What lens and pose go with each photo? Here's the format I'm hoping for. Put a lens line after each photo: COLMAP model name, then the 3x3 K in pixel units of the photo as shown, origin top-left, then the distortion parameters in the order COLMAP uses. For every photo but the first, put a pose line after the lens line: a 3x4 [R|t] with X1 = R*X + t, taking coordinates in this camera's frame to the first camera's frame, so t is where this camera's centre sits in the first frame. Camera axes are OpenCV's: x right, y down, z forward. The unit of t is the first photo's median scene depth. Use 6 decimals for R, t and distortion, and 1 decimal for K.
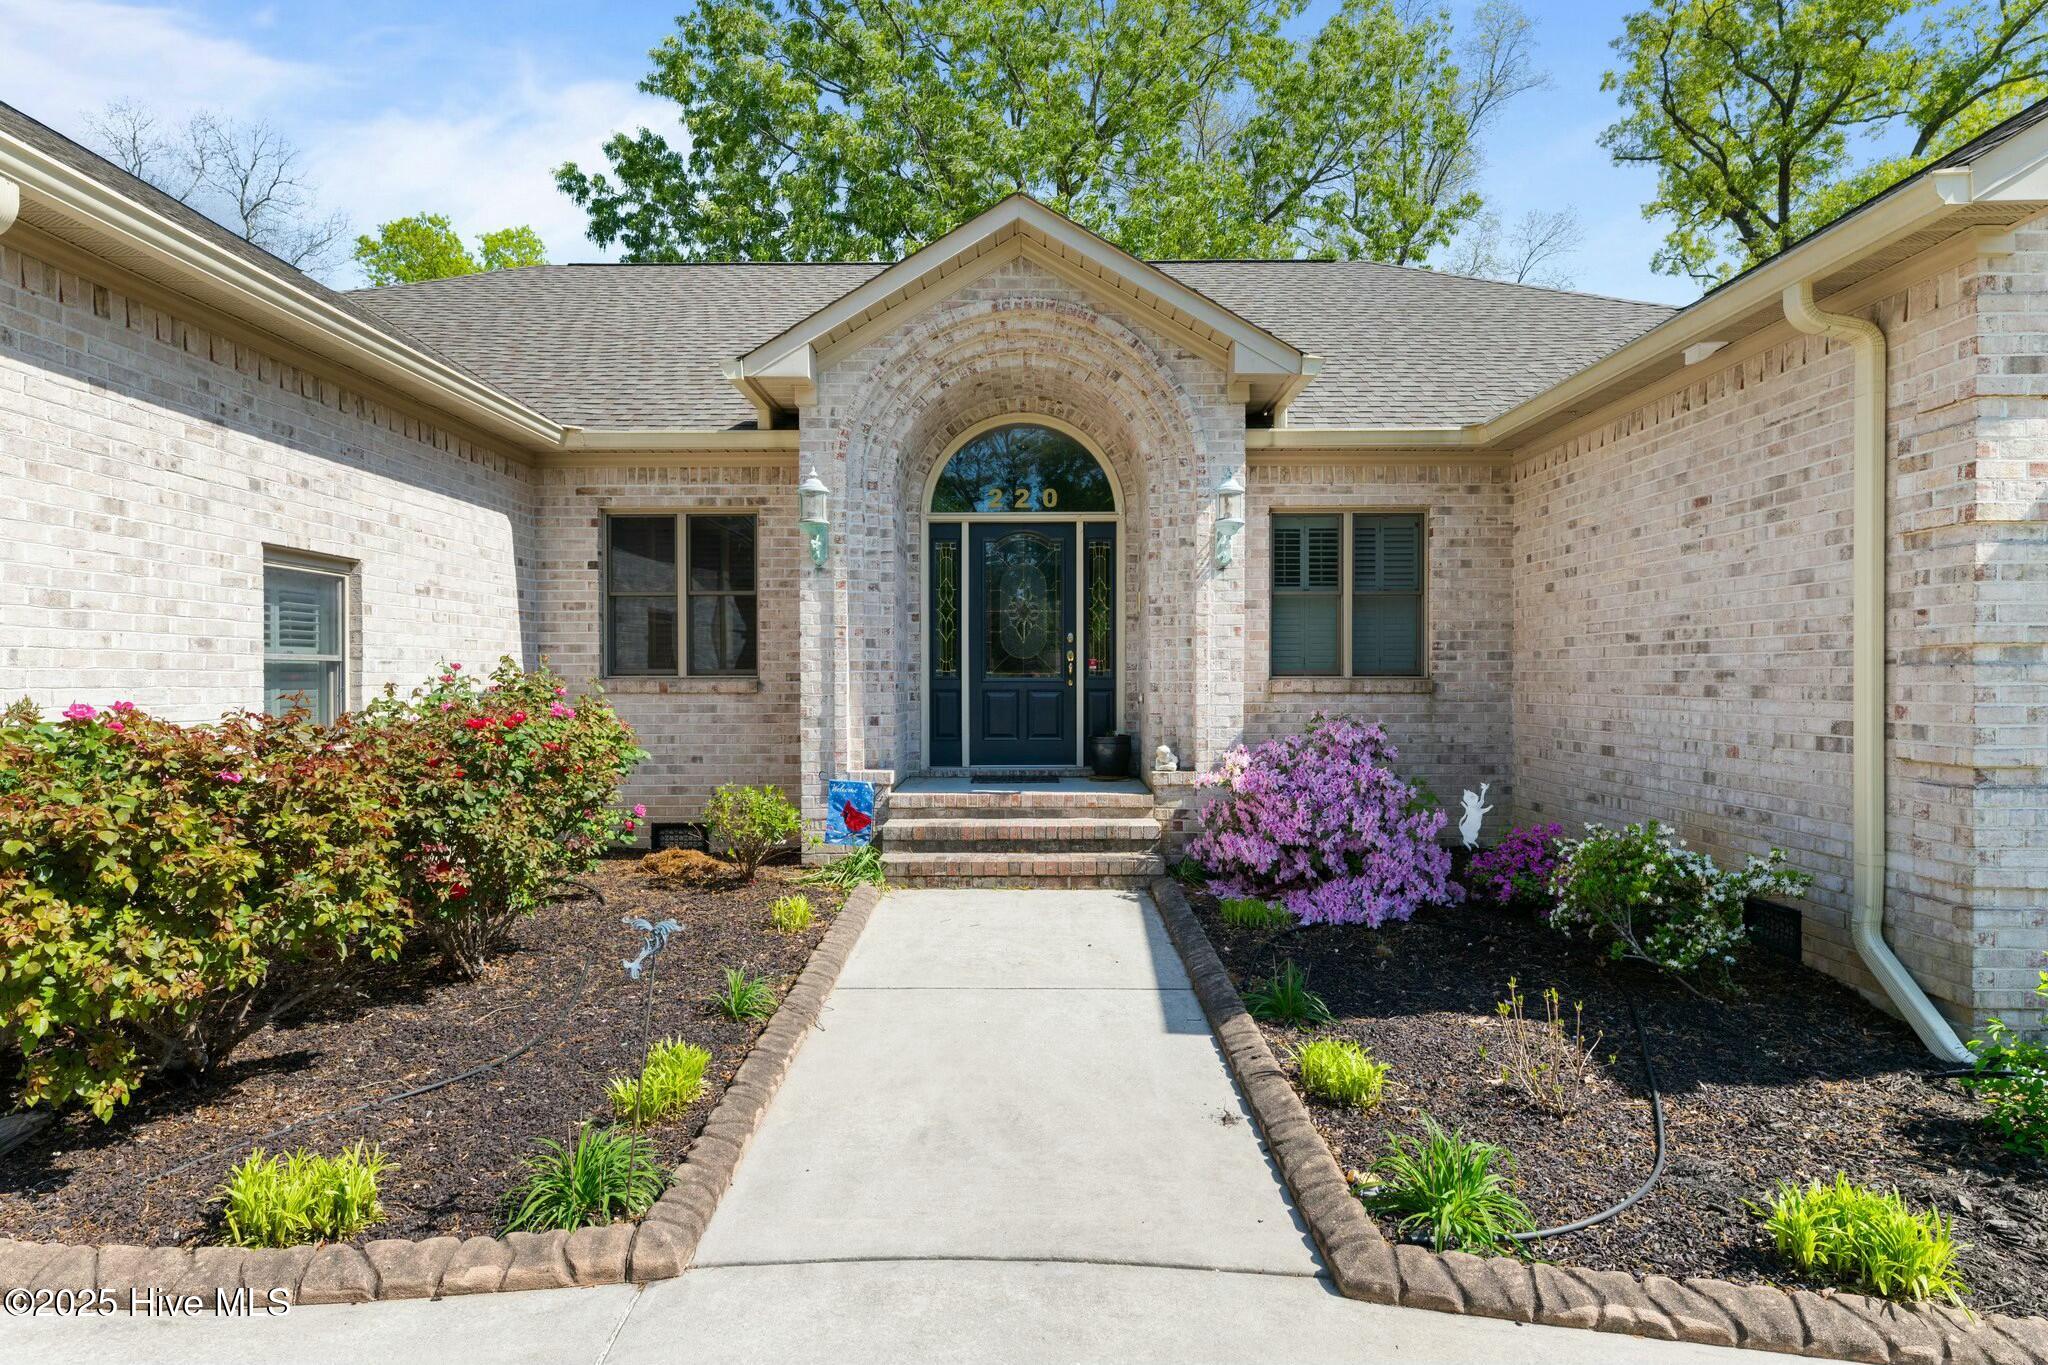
lens RADIAL K [[1165.3, 0, 990.7], [0, 1165.3, 682.2], [0, 0, 1]] dist [-0.000025, 0.000119]
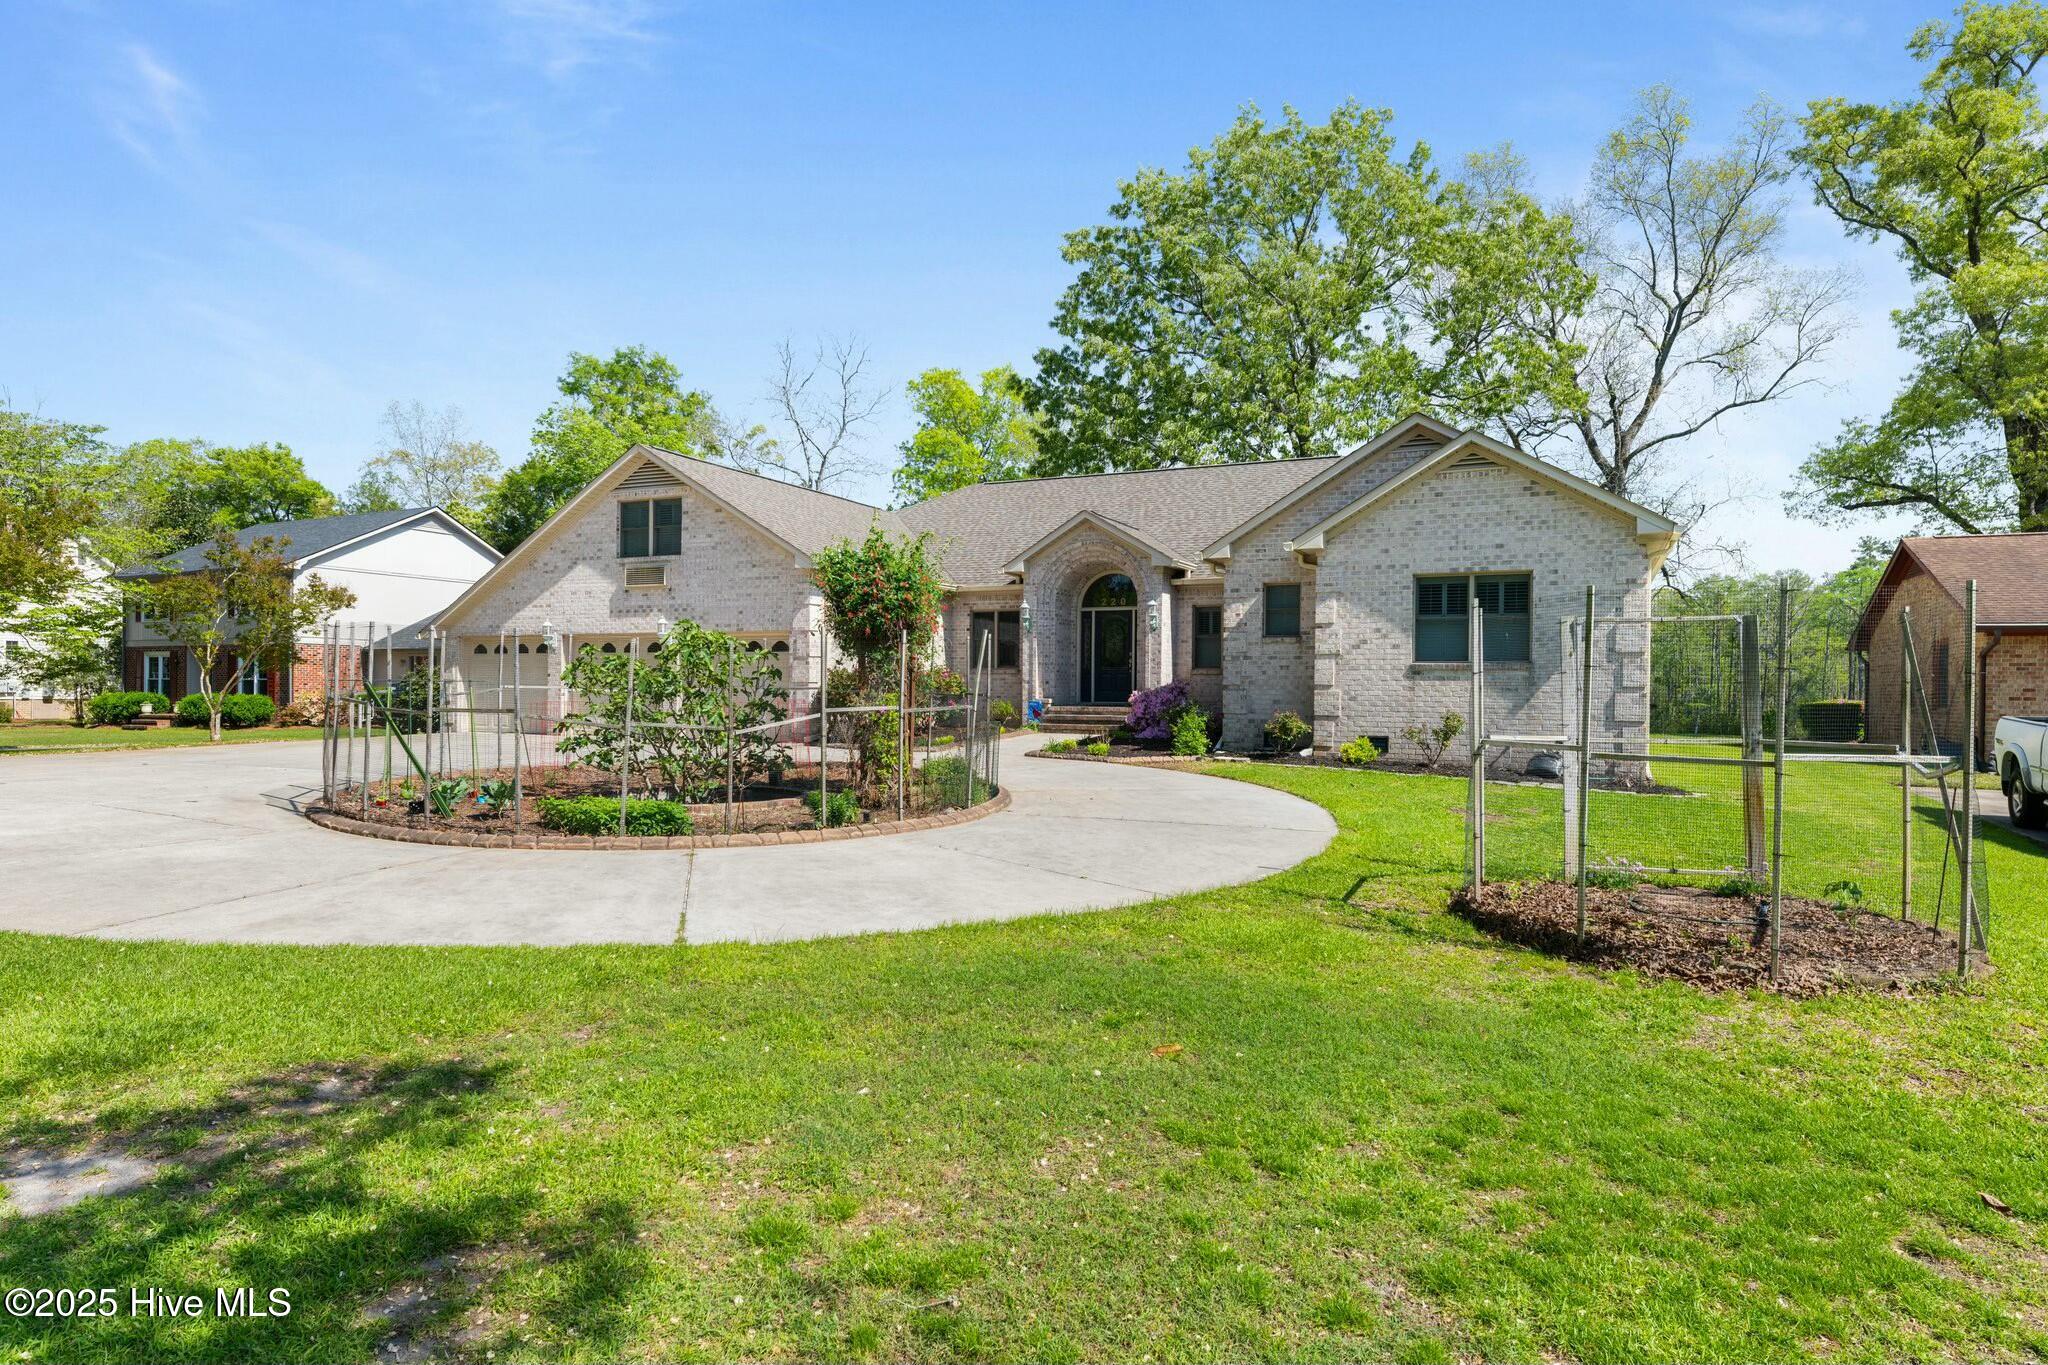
lens RADIAL K [[1165.3, 0, 990.7], [0, 1165.3, 682.2], [0, 0, 1]] dist [-0.000025, 0.000119]
pose [[0.909662, 0.002187, -0.415344, 0.921584], [-0.004716, 0.999976, -0.005064, 0.044648], [0.415323, 0.006565, 0.909650, -1.623634]]
